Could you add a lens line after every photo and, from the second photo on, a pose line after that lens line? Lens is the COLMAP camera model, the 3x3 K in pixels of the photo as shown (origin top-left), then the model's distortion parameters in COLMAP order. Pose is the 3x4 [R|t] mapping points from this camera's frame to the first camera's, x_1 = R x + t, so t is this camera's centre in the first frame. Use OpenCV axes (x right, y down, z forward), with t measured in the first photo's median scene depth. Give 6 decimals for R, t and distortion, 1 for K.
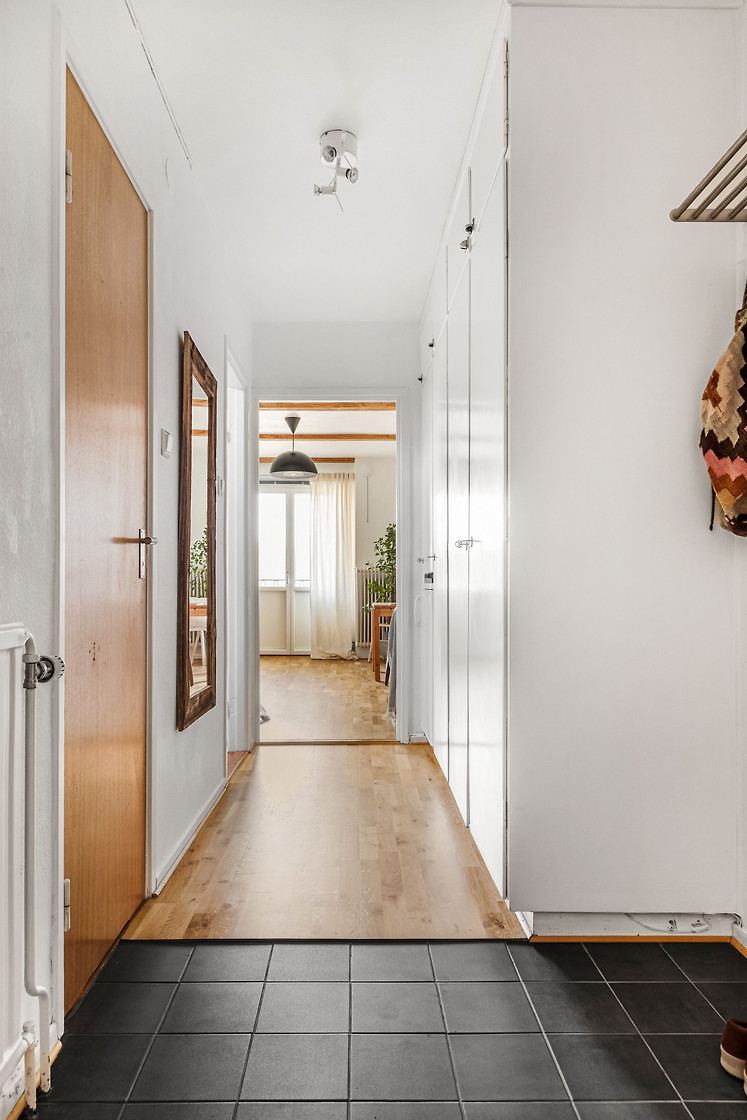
lens RADIAL K [[788.6, 0, 373.5], [0, 788.6, 560.0], [0, 0, 1]] dist [0.000002, -0.000024]
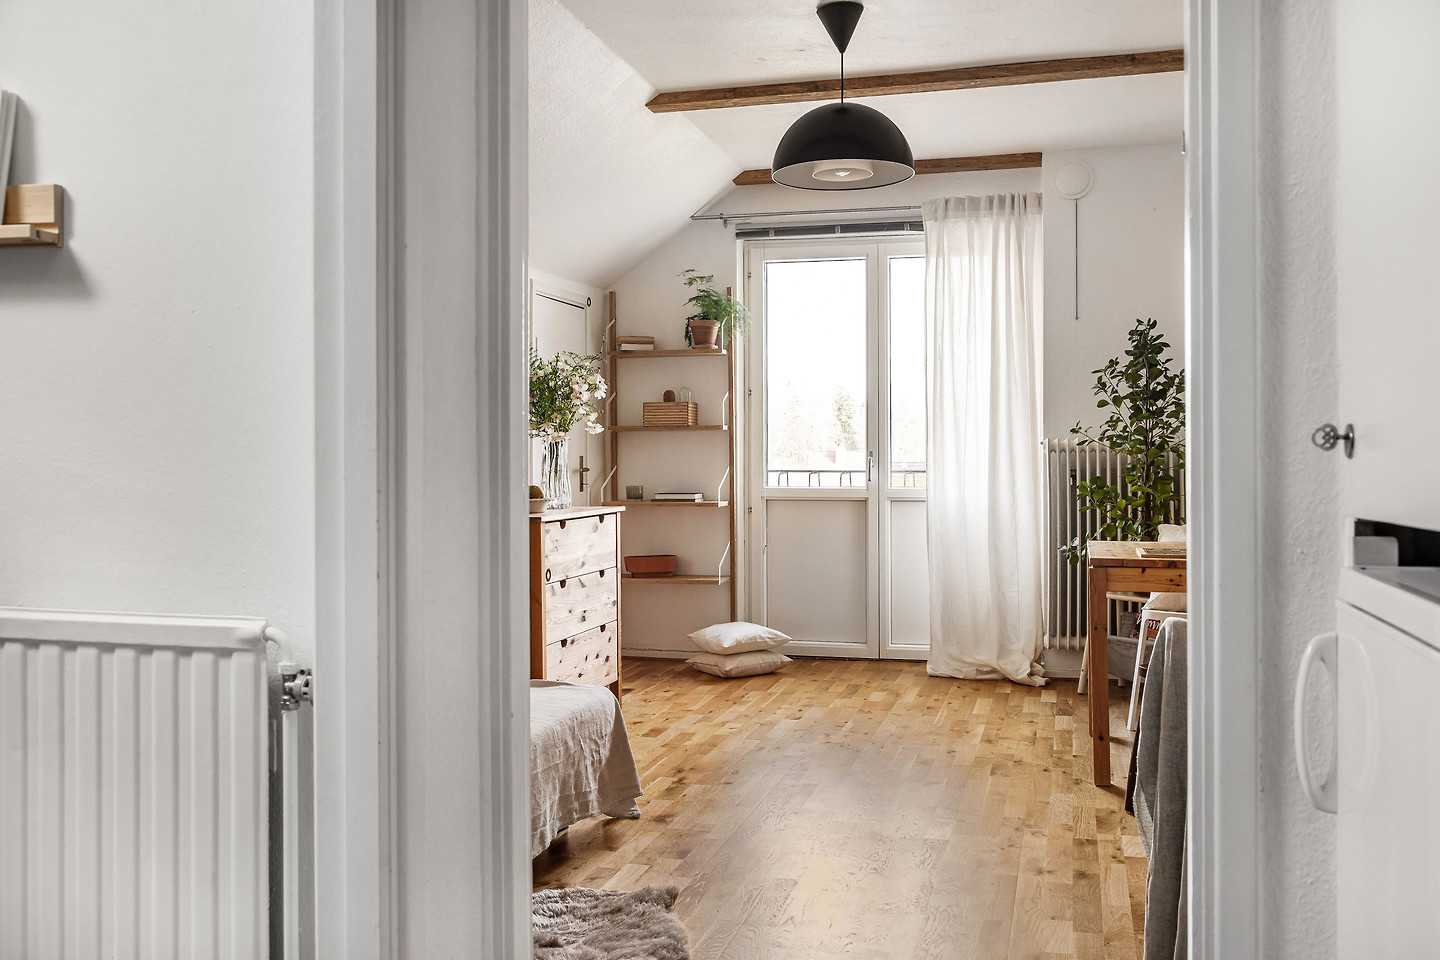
lens RADIAL K [[1299.2, 0, 720.0], [0, 1299.2, 480.0], [0, 0, 1]] dist [0.001875, -0.002435]
pose [[0.958969, -0.002364, -0.283500, 0.005261], [0.016487, 0.998738, 0.047441, -0.003452], [0.283030, -0.050169, 0.957798, 0.362605]]
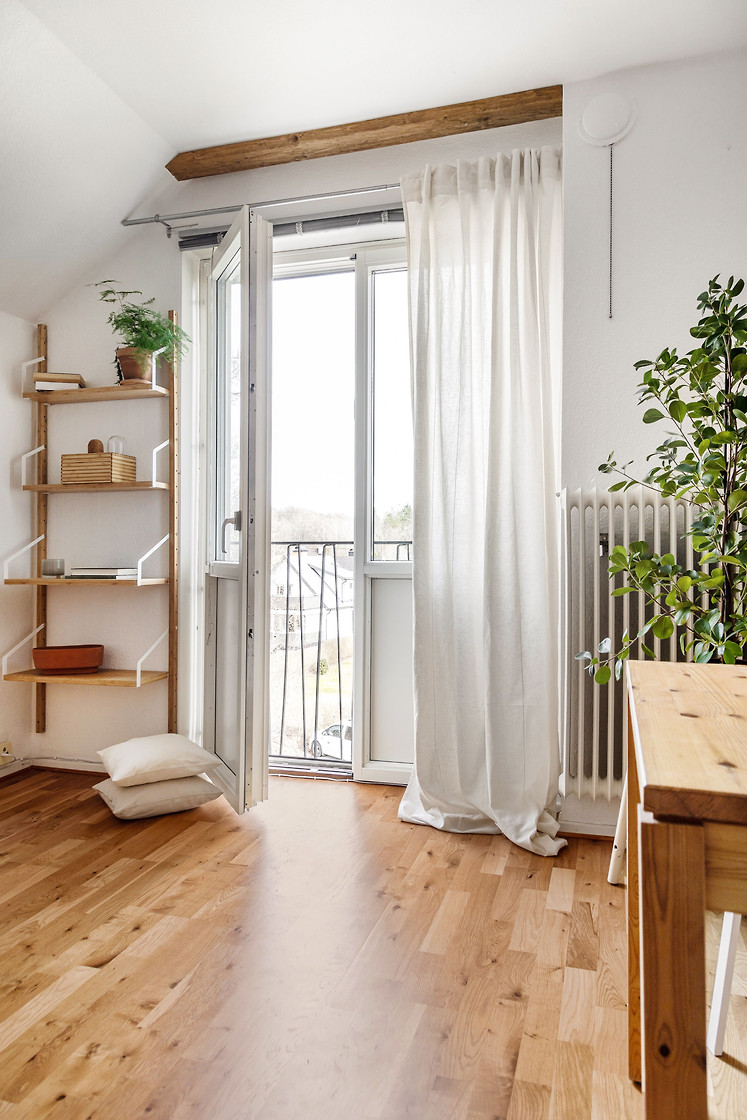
lens RADIAL K [[750.4, 0, 370.0], [0, 750.4, 574.8], [0, 0, 1]] dist [-0.000748, 0.001369]
pose [[0.944819, 0.002758, -0.327581, -0.000928], [0.016960, 0.998212, 0.057321, 0.022891], [0.327154, -0.059714, 0.943083, 0.760018]]
